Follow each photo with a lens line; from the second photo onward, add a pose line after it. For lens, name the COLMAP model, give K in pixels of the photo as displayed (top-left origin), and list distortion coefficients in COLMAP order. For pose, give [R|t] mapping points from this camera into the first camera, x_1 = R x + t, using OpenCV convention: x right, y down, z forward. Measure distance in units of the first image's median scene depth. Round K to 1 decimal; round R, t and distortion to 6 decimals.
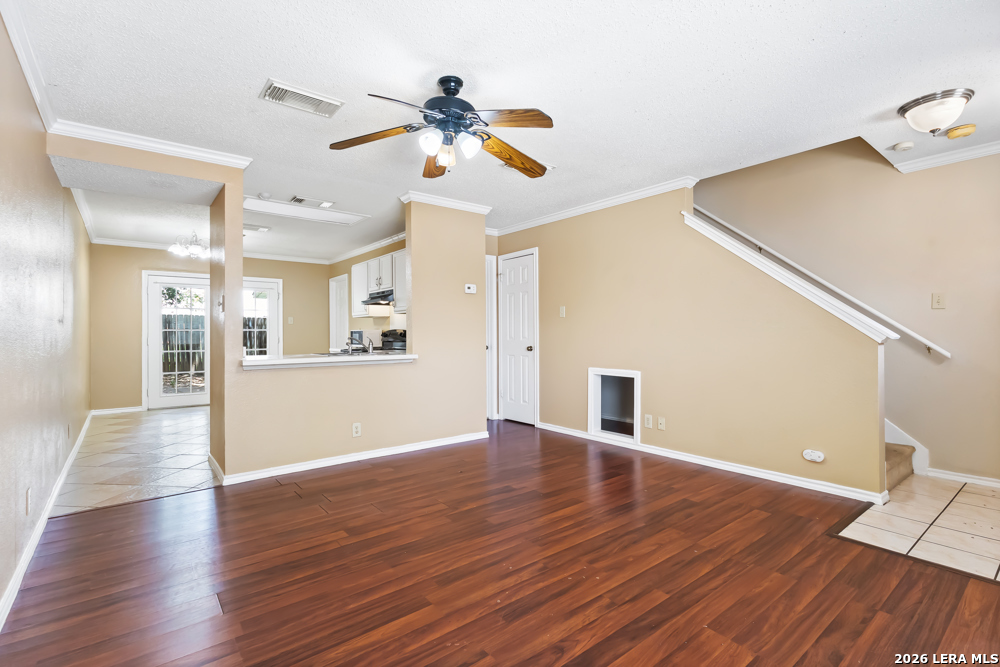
lens RADIAL K [[464.8, 0, 500.0], [0, 464.8, 333.5], [0, 0, 1]] dist [-0.001807, 0.000253]
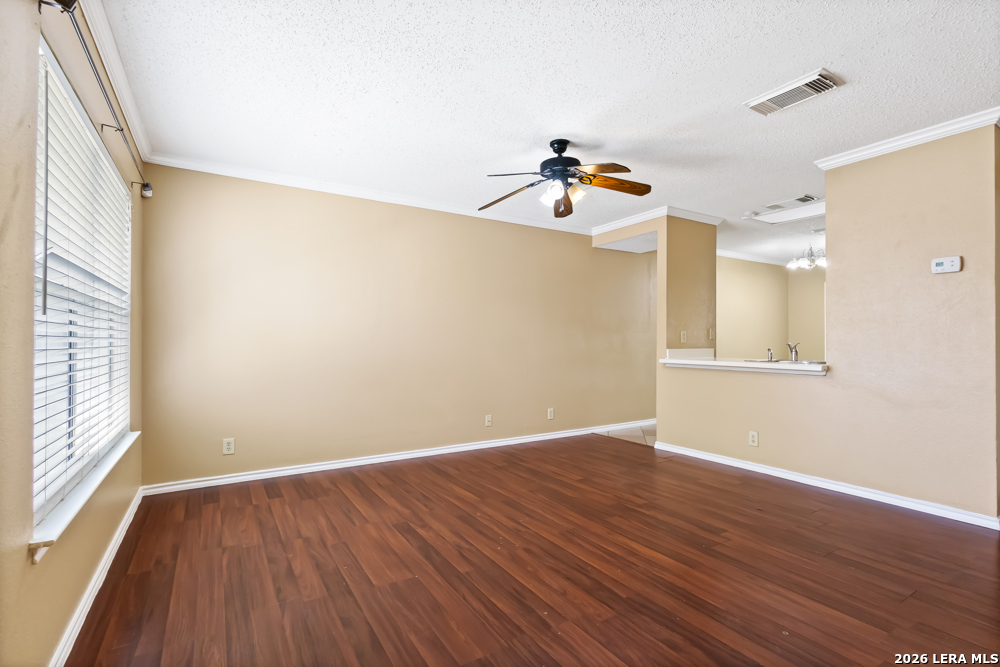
lens RADIAL K [[454.8, 0, 496.1], [0, 454.8, 338.2], [0, 0, 1]] dist [-0.000919, 0.000062]
pose [[-0.116210, -0.000801, -0.993224, 0.647534], [0.001343, 0.999999, -0.000964, -0.001508], [0.993224, -0.001446, -0.116209, 0.539717]]
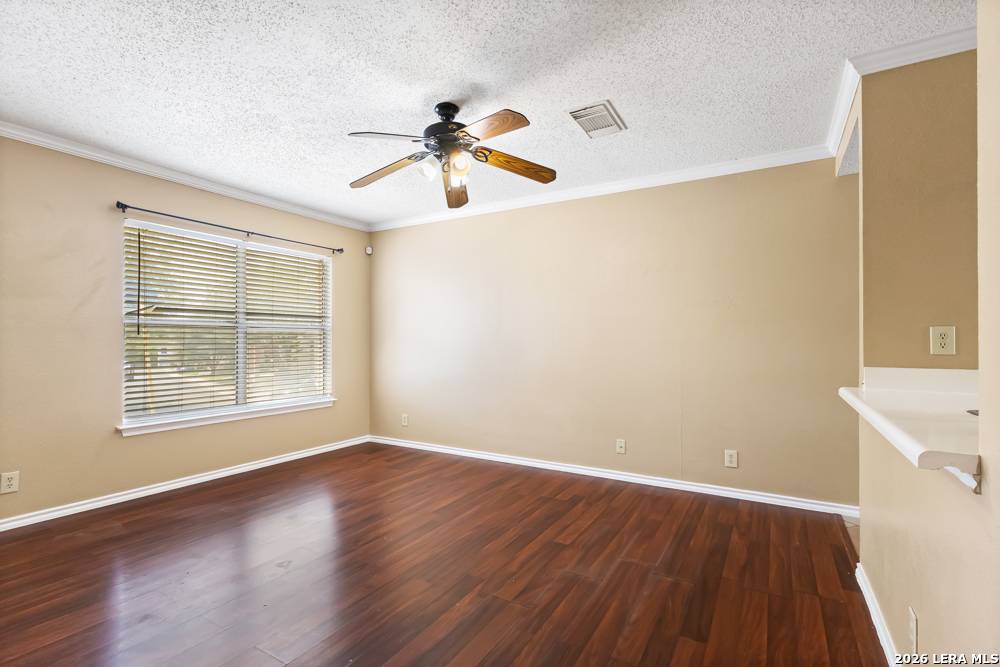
lens RADIAL K [[456.2, 0, 505.2], [0, 456.2, 333.3], [0, 0, 1]] dist [0.000366, 0.000128]
pose [[-0.932136, 0.000958, -0.362106, 0.081724], [0.007979, 0.999808, -0.017893, -0.004626], [0.362020, -0.019567, -0.931965, 1.123358]]
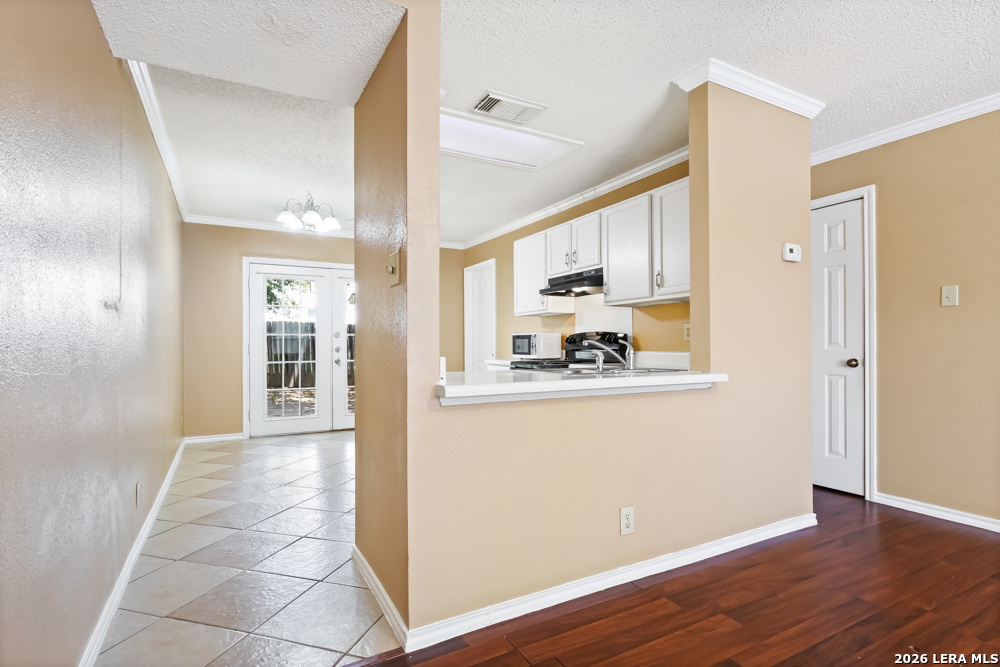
lens RADIAL K [[492.6, 0, 505.9], [0, 492.6, 349.5], [0, 0, 1]] dist [-0.000439, 0.000264]
pose [[0.986980, 0.004490, -0.160780, -0.330129], [-0.002928, 0.999946, 0.009956, 0.013348], [0.160817, -0.009356, 0.986940, 0.417093]]
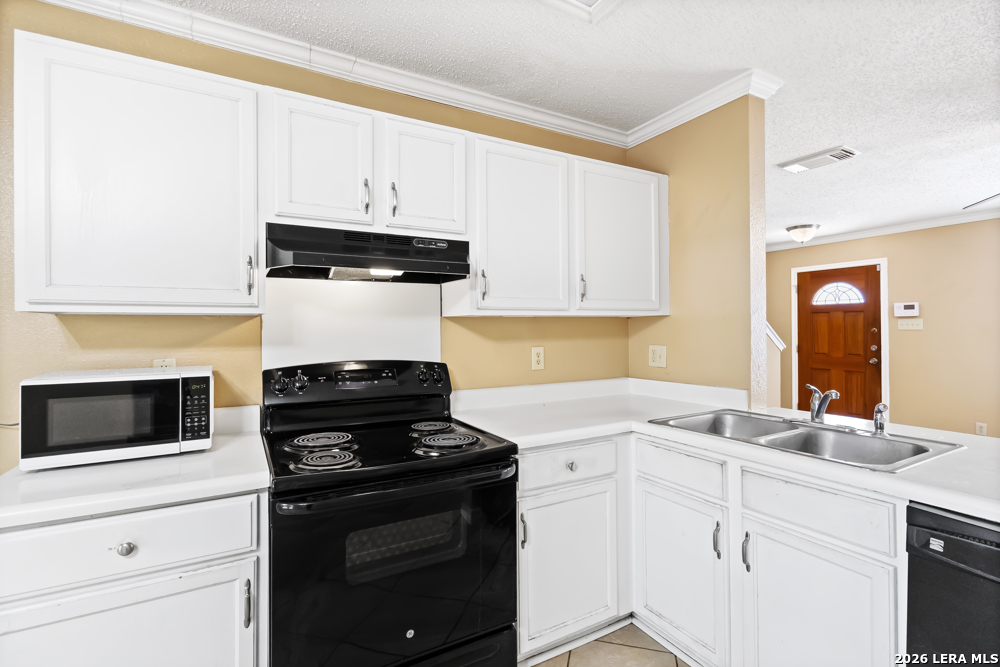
lens RADIAL K [[462.9, 0, 498.4], [0, 462.9, 326.8], [0, 0, 1]] dist [0.000378, 0.000449]
pose [[0.151742, 0.009241, 0.988377, -0.743271], [0.002311, 0.999950, -0.009704, -0.042006], [-0.988417, 0.003757, 0.151713, 1.244478]]
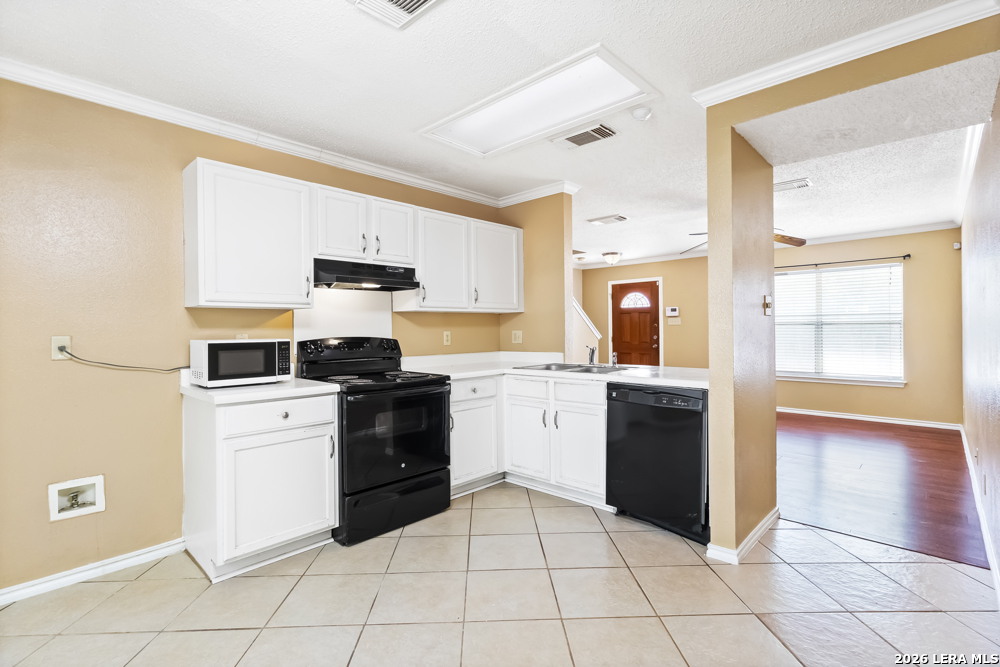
lens RADIAL K [[464.8, 0, 500.0], [0, 464.8, 333.5], [0, 0, 1]] dist [-0.001807, 0.000253]
pose [[-0.141778, -0.000559, 0.989898, -1.109593], [0.009036, 0.999957, 0.001859, -0.018572], [-0.989857, 0.009209, -0.141767, 1.311253]]
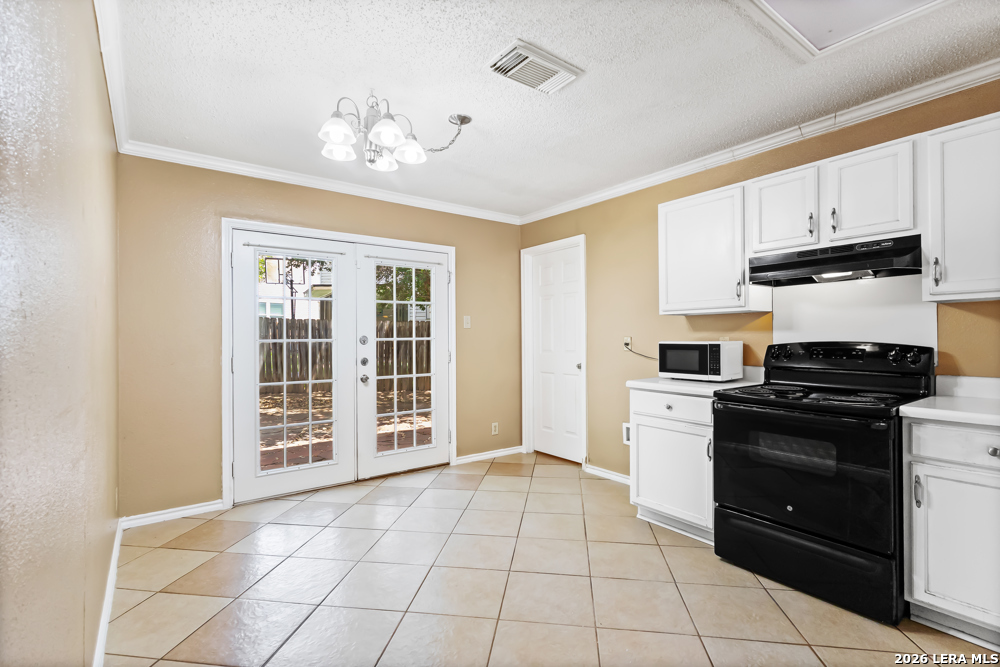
lens RADIAL K [[461.1, 0, 500.6], [0, 461.1, 340.1], [0, 0, 1]] dist [-0.002995, 0.000052]
pose [[0.999555, 0.000242, -0.029825, -0.735010], [0.000010, 0.999964, 0.008437, -0.020680], [0.029826, -0.008433, 0.999520, 0.834952]]
